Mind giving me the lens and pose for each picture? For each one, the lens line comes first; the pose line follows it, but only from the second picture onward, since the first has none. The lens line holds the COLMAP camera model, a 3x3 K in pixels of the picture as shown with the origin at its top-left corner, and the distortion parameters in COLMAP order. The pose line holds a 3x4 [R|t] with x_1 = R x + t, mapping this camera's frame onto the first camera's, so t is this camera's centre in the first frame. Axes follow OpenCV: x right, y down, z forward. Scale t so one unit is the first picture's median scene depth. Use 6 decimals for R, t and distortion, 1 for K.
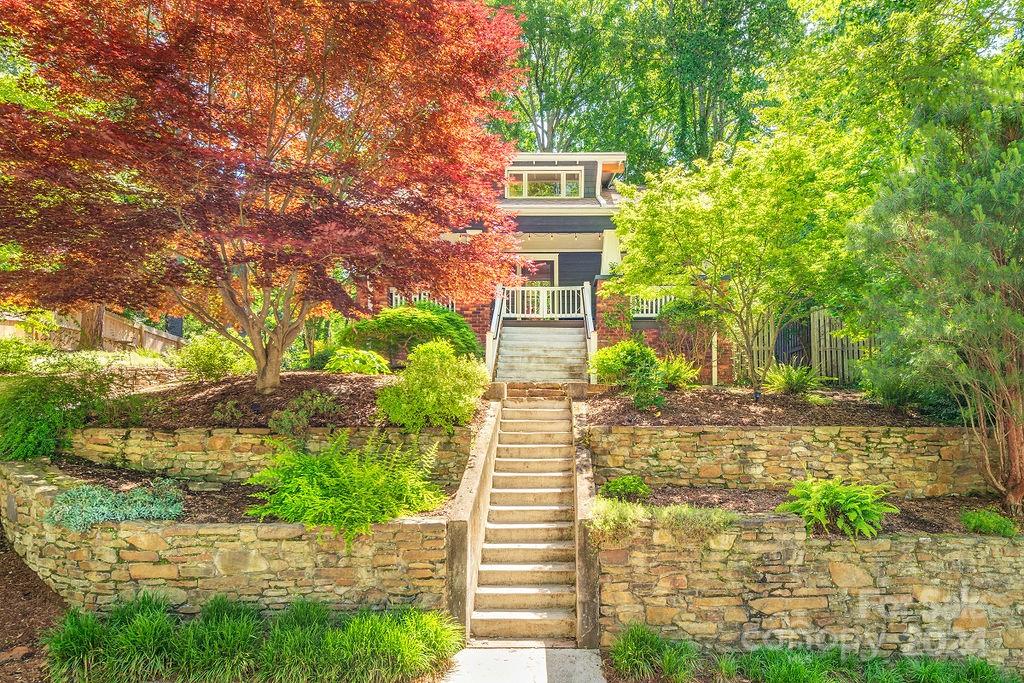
lens RADIAL K [[565.3, 0, 503.4], [0, 565.3, 331.5], [0, 0, 1]] dist [0.014157, -0.011061]
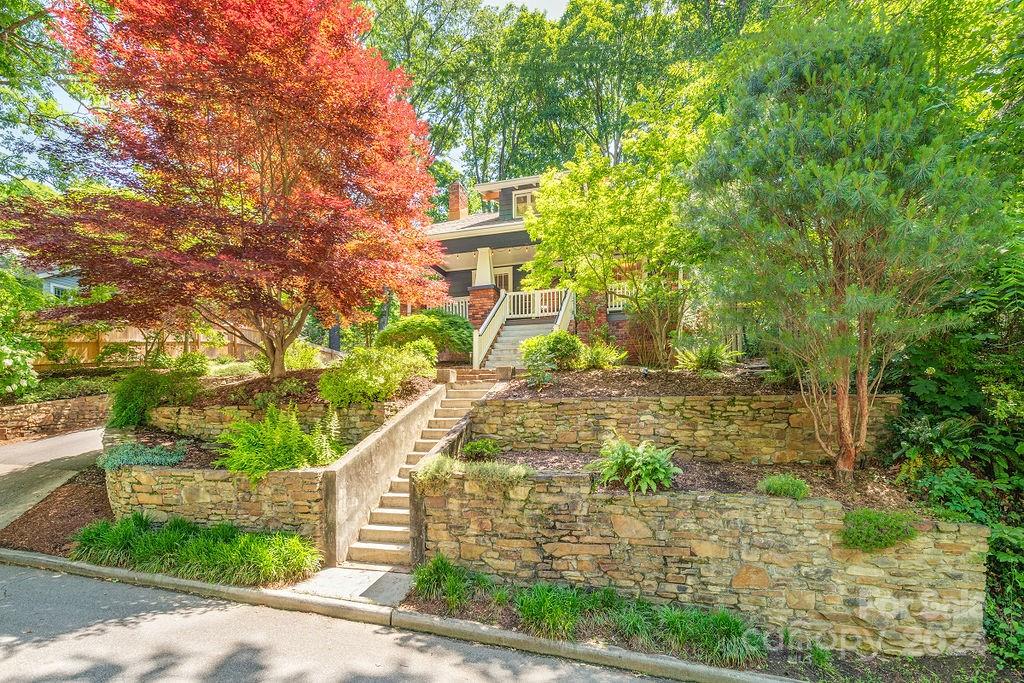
lens RADIAL K [[474.3, 0, 513.9], [0, 474.3, 349.0], [0, 0, 1]] dist [0.012260, -0.004095]
pose [[0.963388, -0.043611, -0.264541, 0.643515], [0.048979, 0.998706, 0.013724, 0.062267], [0.263600, -0.026178, 0.964277, 0.065779]]
